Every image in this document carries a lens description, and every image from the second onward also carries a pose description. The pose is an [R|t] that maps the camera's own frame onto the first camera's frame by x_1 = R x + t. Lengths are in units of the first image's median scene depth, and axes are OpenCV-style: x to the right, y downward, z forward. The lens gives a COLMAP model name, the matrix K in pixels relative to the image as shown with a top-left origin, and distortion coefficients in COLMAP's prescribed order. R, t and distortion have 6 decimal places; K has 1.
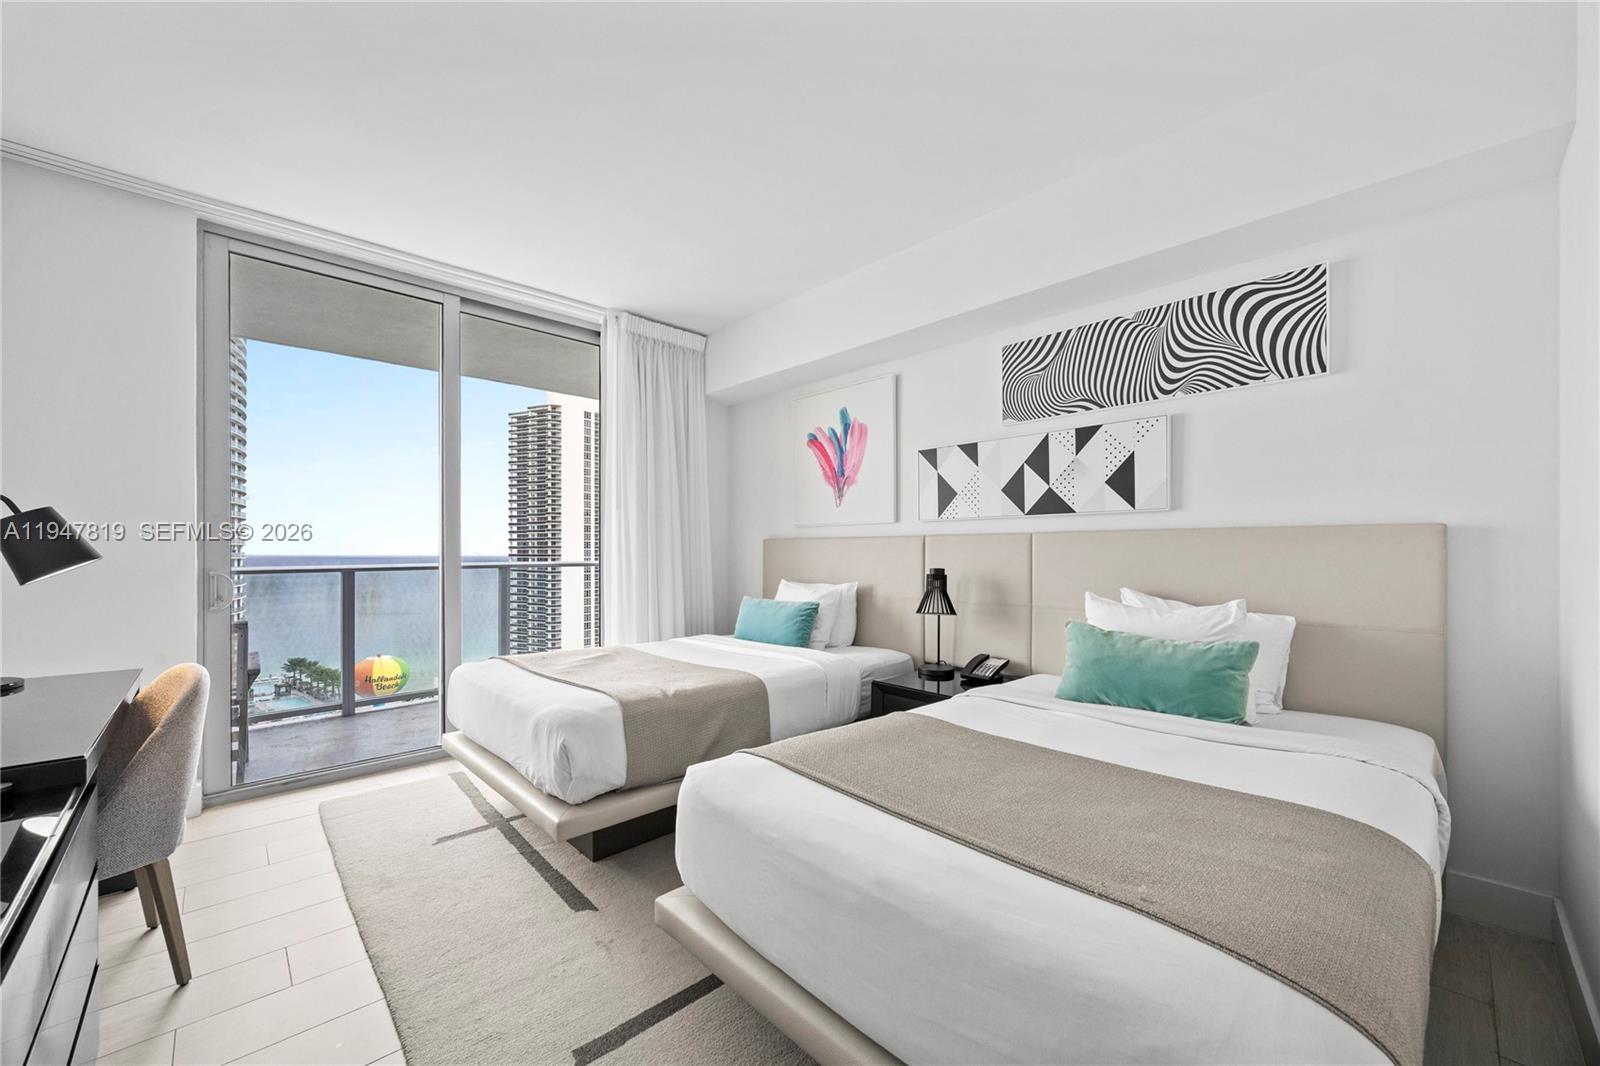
lens RADIAL K [[626.3, 0, 792.4], [0, 626.3, 553.8], [0, 0, 1]] dist [-0.000230, -0.000374]
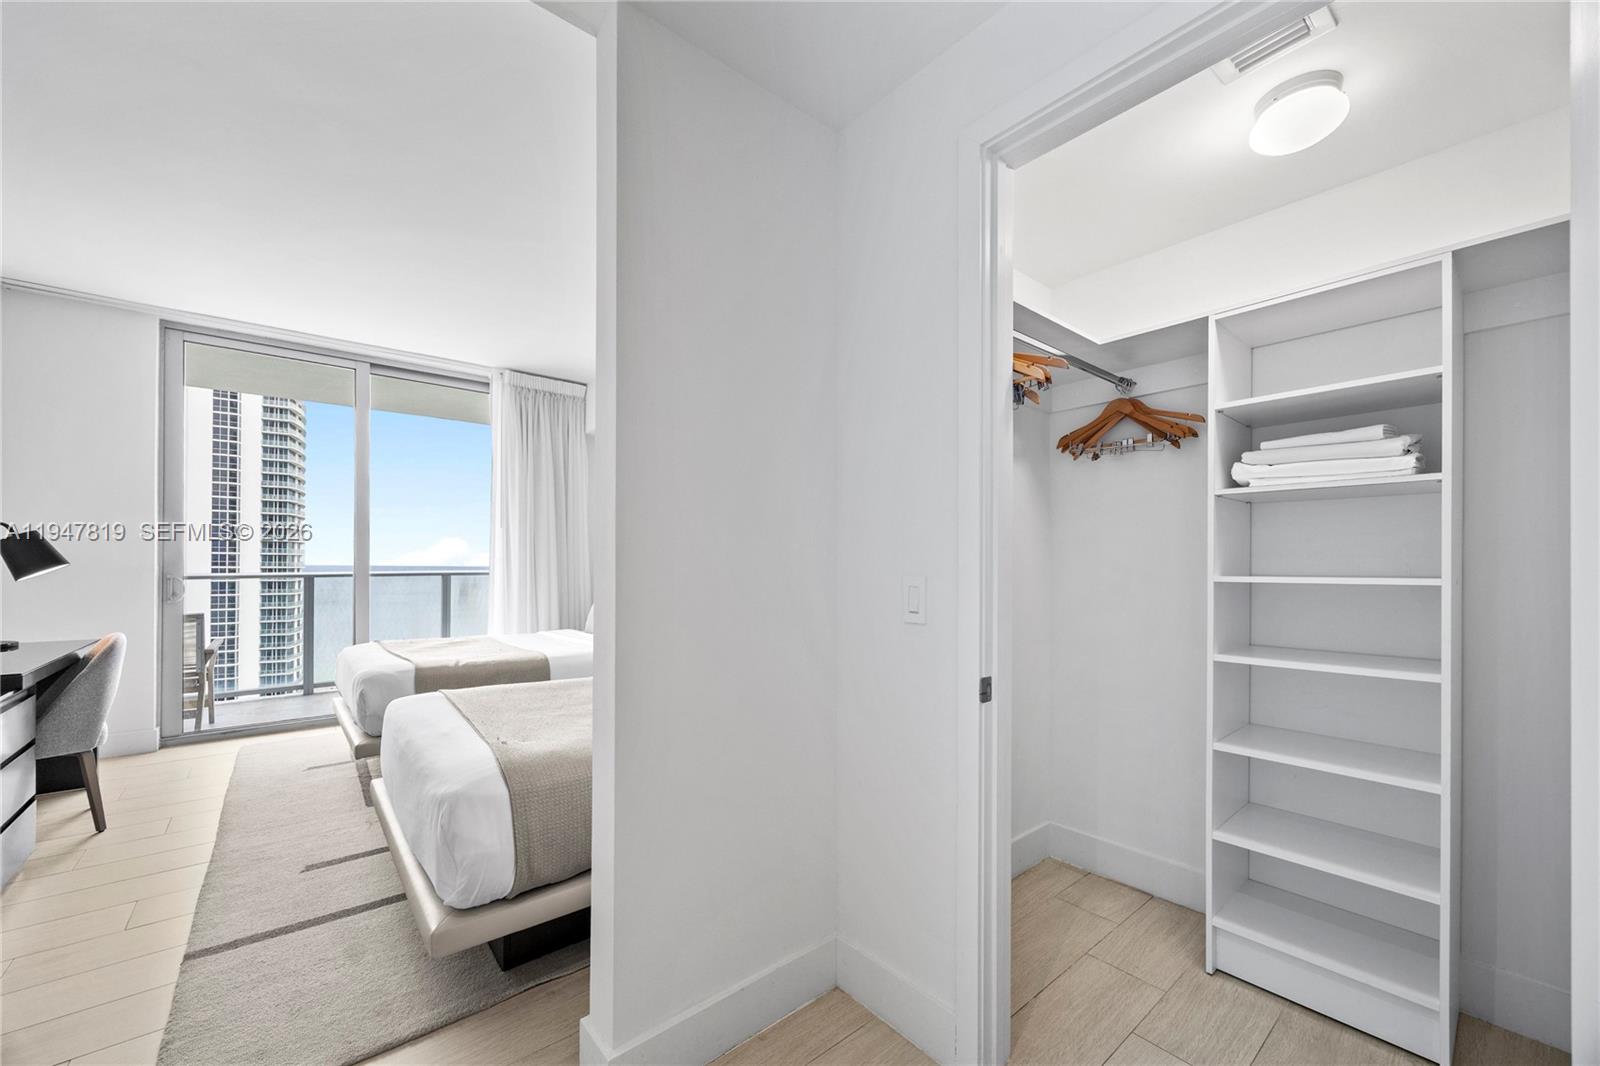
lens RADIAL K [[626.3, 0, 791.7], [0, 626.3, 562.2], [0, 0, 1]] dist [-0.000230, -0.000374]
pose [[0.998219, 0.004568, -0.059476, 0.444697], [-0.004853, 0.999977, -0.004646, 0.000276], [0.059454, 0.004926, 0.998219, -0.248282]]
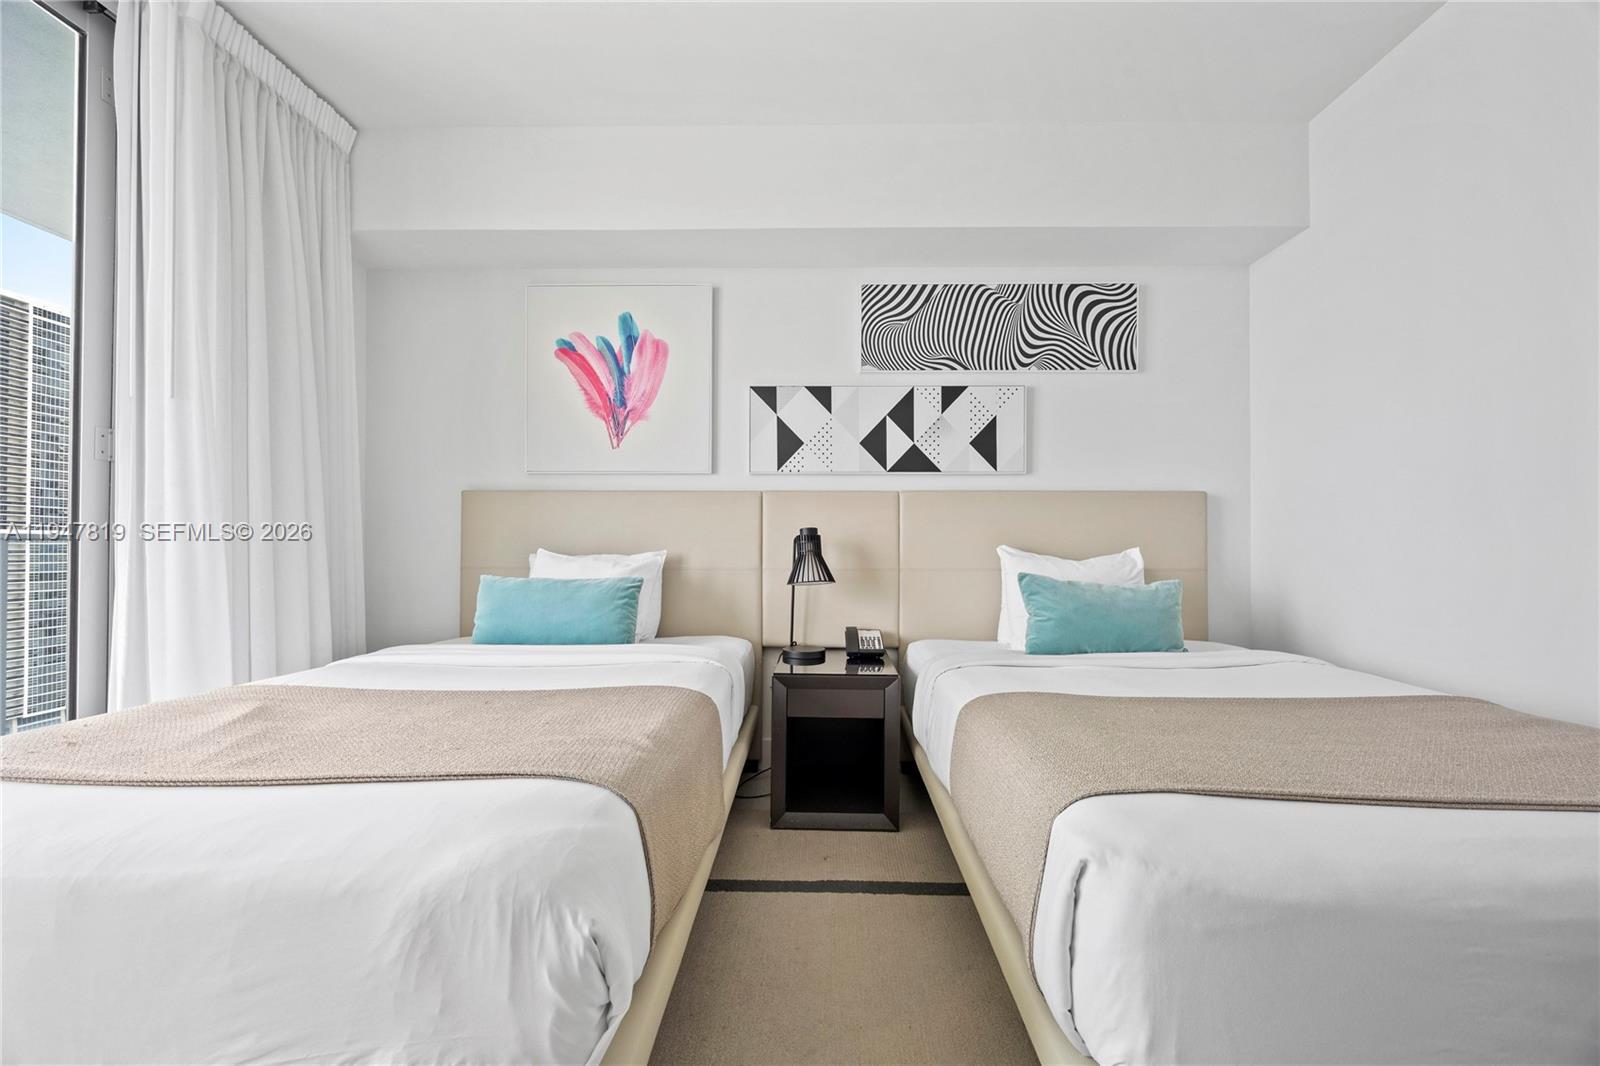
lens RADIAL K [[626.3, 0, 813.4], [0, 626.3, 548.6], [0, 0, 1]] dist [-0.000230, -0.000374]
pose [[0.694905, 0.006165, 0.719076, -0.339380], [-0.001099, 0.999971, -0.007512, 0.053650], [-0.719101, 0.004430, 0.694891, 0.399374]]
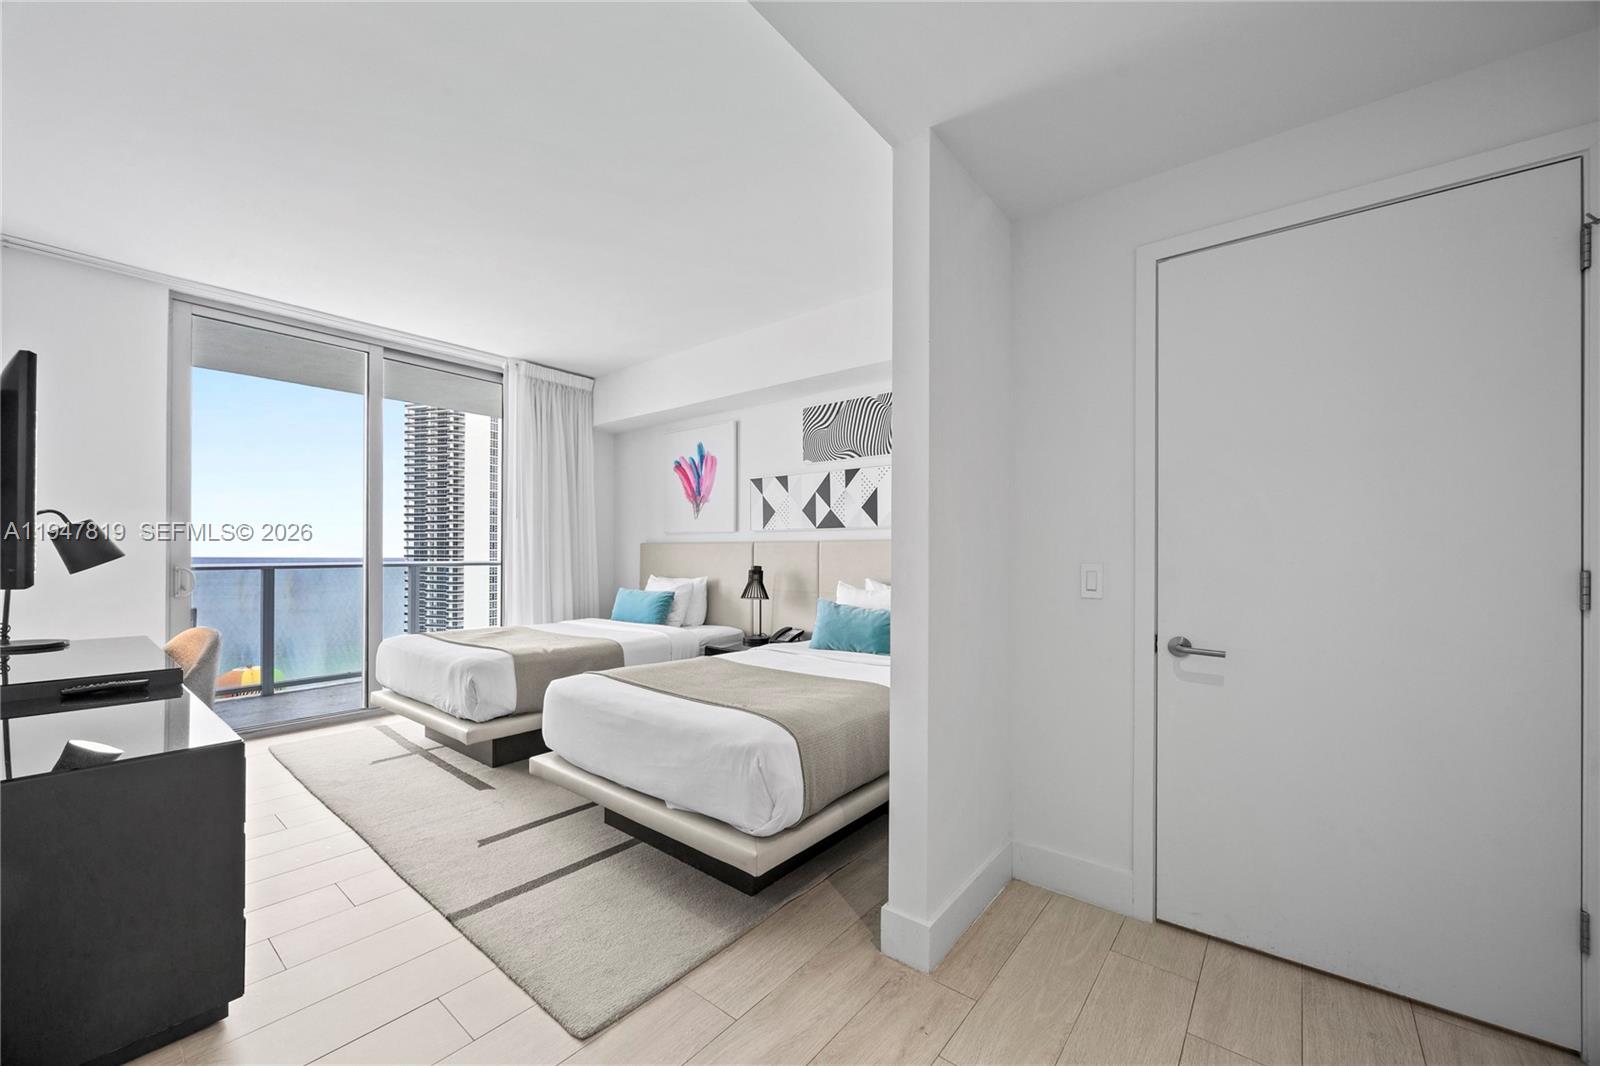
lens RADIAL K [[626.3, 0, 798.5], [0, 626.3, 552.9], [0, 0, 1]] dist [-0.000230, -0.000374]
pose [[0.990523, 0.005349, 0.137246, 0.125793], [-0.004696, 0.999976, -0.005082, 0.001130], [-0.137270, 0.004389, 0.990524, -0.369058]]
